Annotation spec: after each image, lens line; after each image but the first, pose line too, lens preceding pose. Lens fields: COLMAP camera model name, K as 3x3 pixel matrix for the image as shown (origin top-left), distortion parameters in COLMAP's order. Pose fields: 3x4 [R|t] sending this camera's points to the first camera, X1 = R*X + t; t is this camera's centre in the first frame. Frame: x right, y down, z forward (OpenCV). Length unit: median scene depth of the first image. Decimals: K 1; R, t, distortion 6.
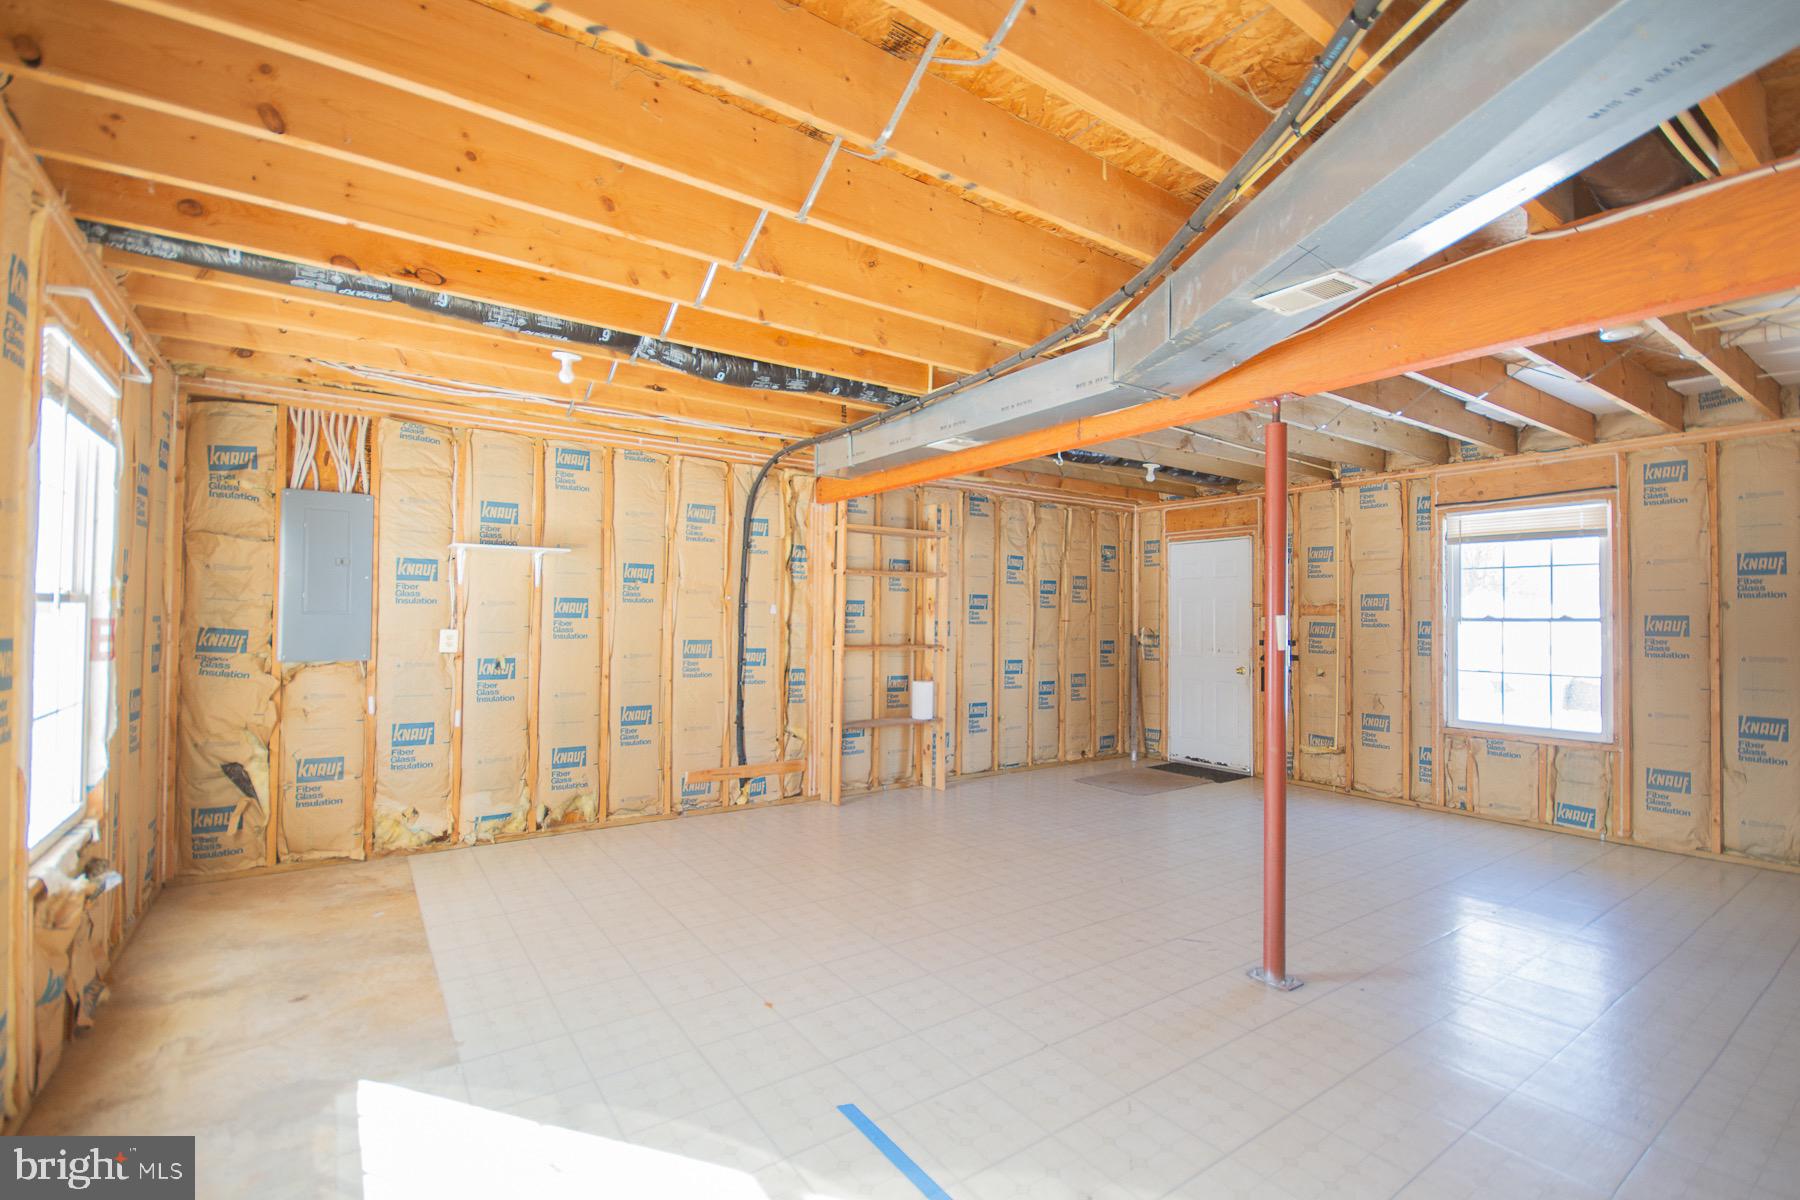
lens RADIAL K [[799.3, 0, 900.0], [0, 799.3, 600.0], [0, 0, 1]] dist [0.003799, -0.003834]
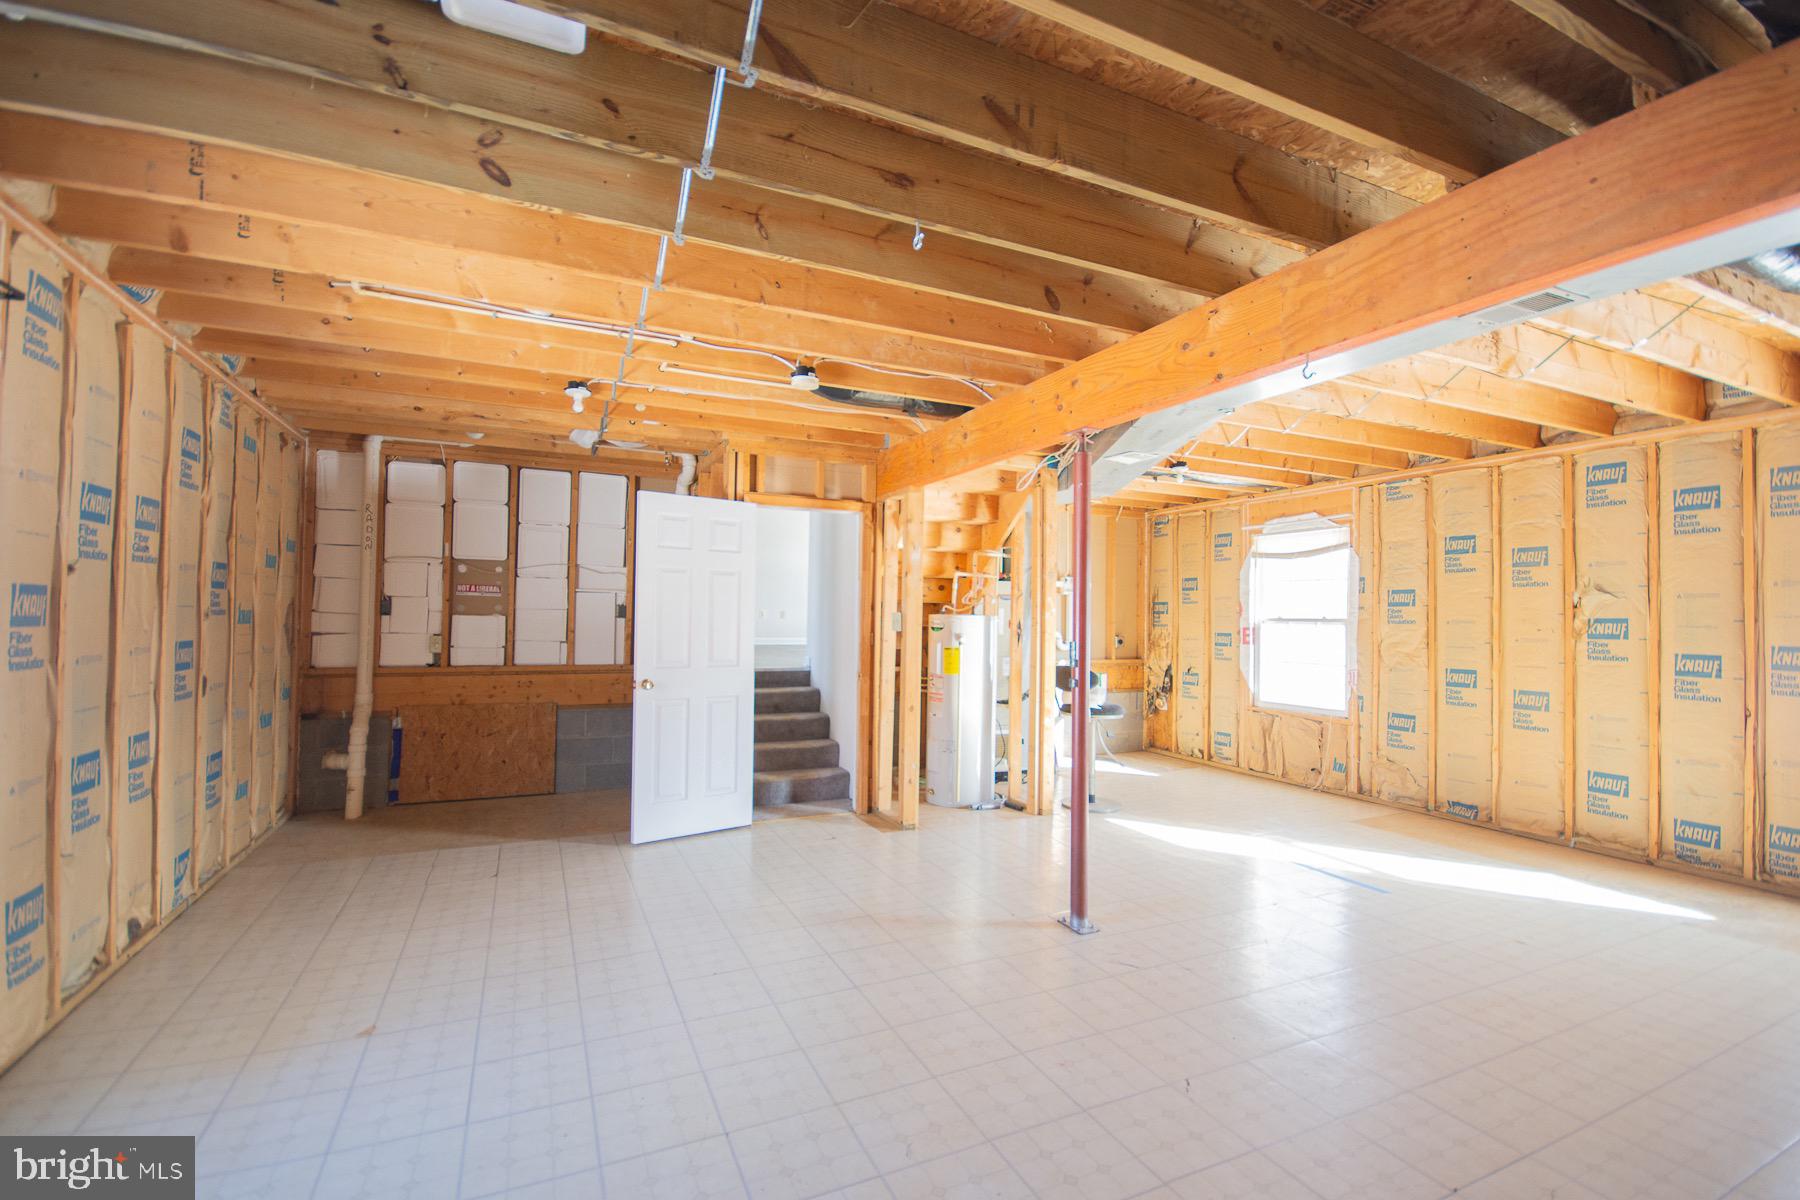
lens RADIAL K [[794.1, 0, 894.0], [0, 794.1, 601.3], [0, 0, 1]] dist [-0.002507, -0.000918]
pose [[-0.985898, -0.025756, 0.165352, 0.295284], [-0.032288, 0.998796, -0.036935, 0.025073], [-0.164202, -0.041753, -0.985543, 1.164710]]
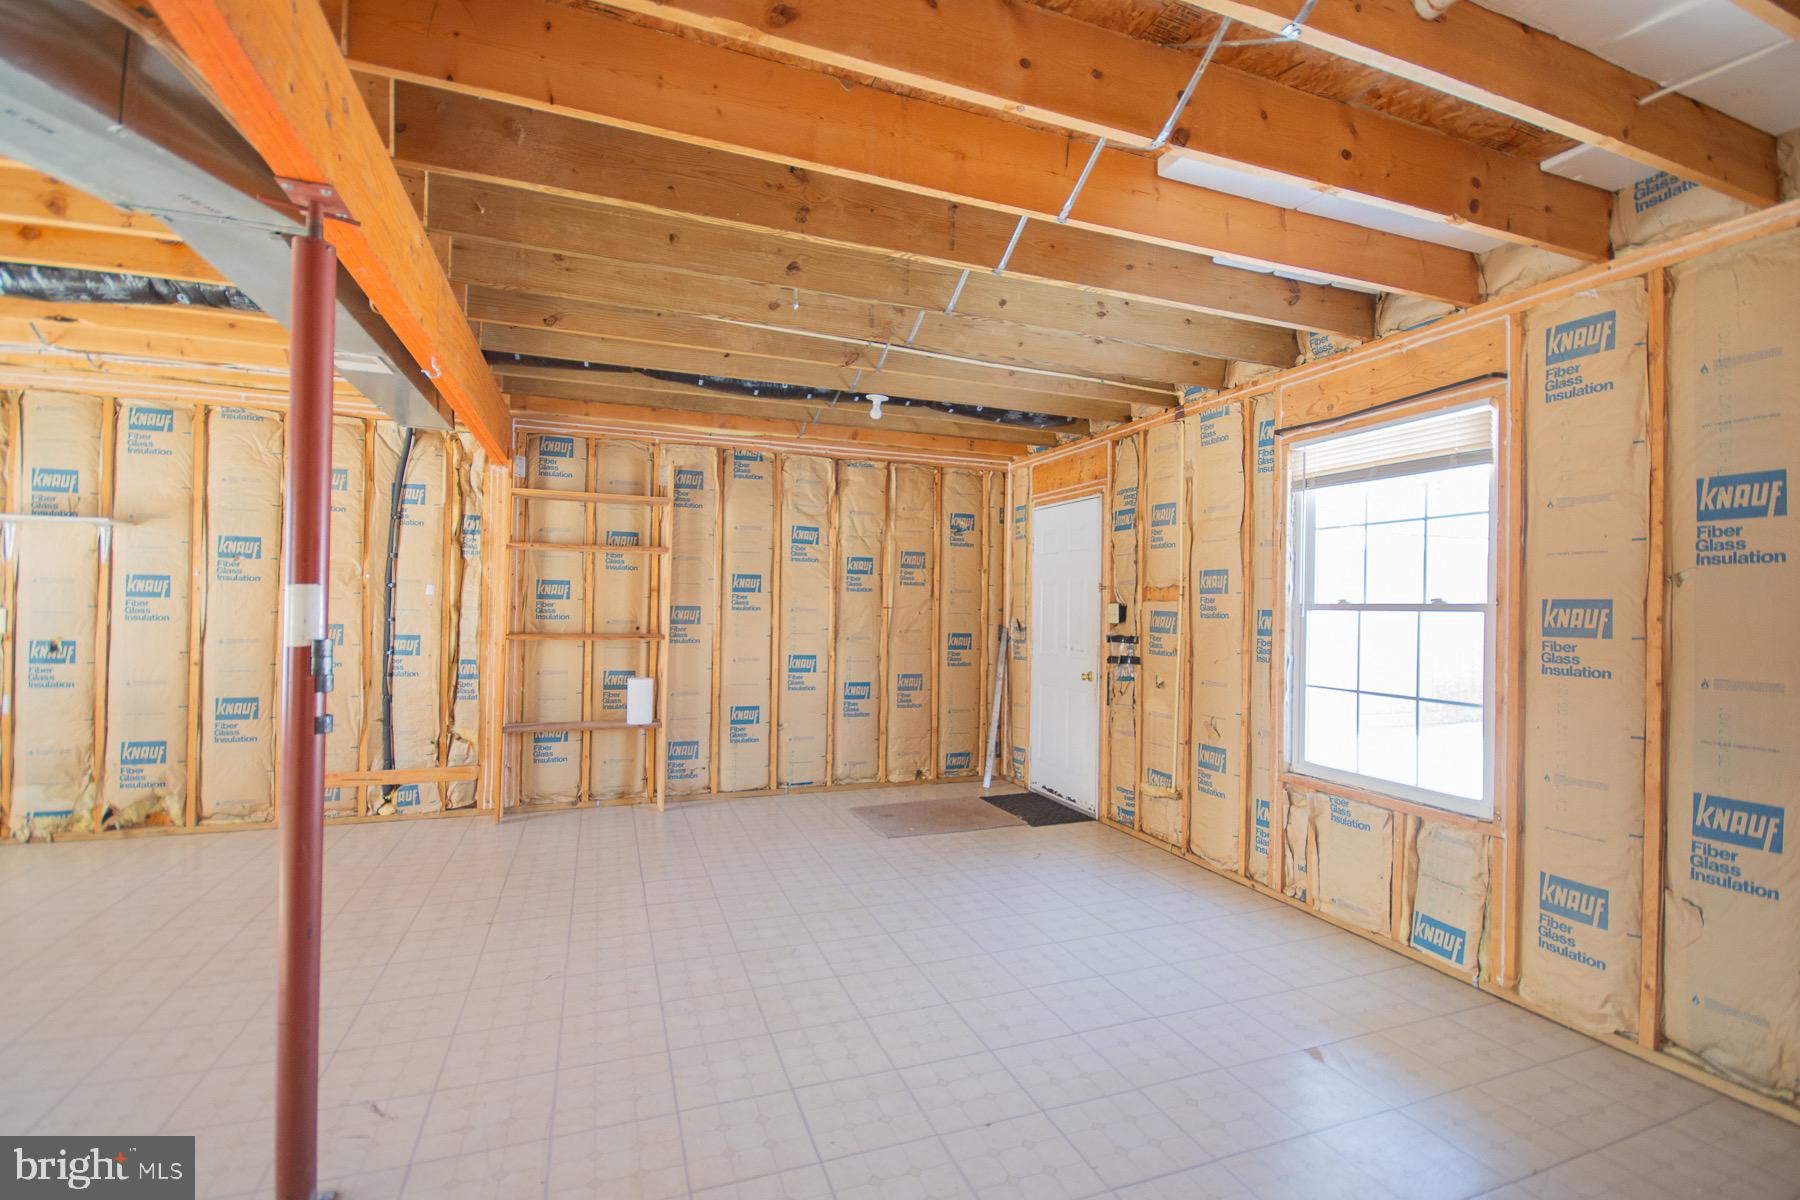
lens RADIAL K [[794.1, 0, 894.0], [0, 794.1, 601.3], [0, 0, 1]] dist [-0.002507, -0.000918]
pose [[0.969527, 0.005147, -0.244929, 0.526905], [-0.002016, 0.999913, 0.013032, 0.011861], [0.244974, -0.012141, 0.969454, 0.295435]]
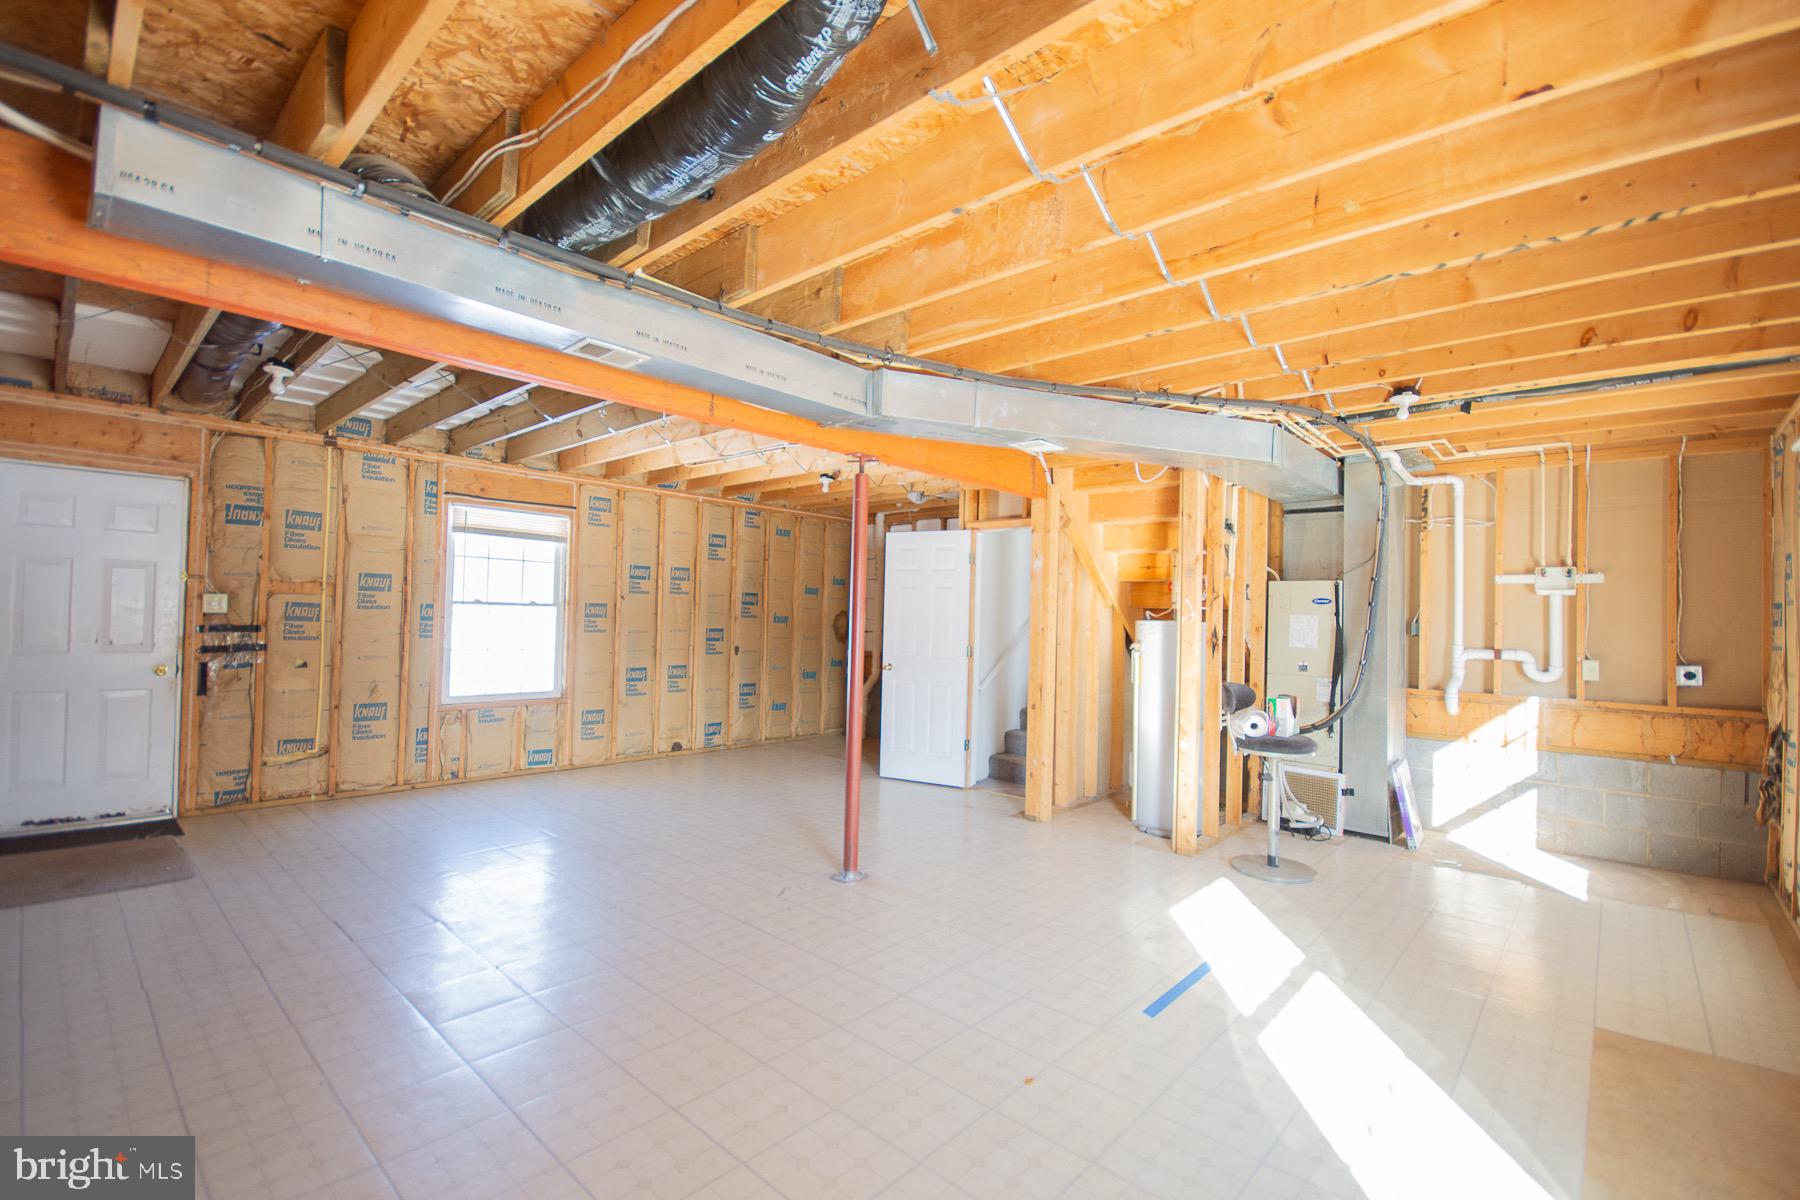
lens RADIAL K [[794.1, 0, 894.0], [0, 794.1, 601.3], [0, 0, 1]] dist [-0.002507, -0.000918]
pose [[-0.222252, 0.004616, 0.974978, -0.462943], [-0.050555, 0.998589, -0.016253, 0.009910], [-0.973678, -0.052903, -0.221705, 0.656778]]
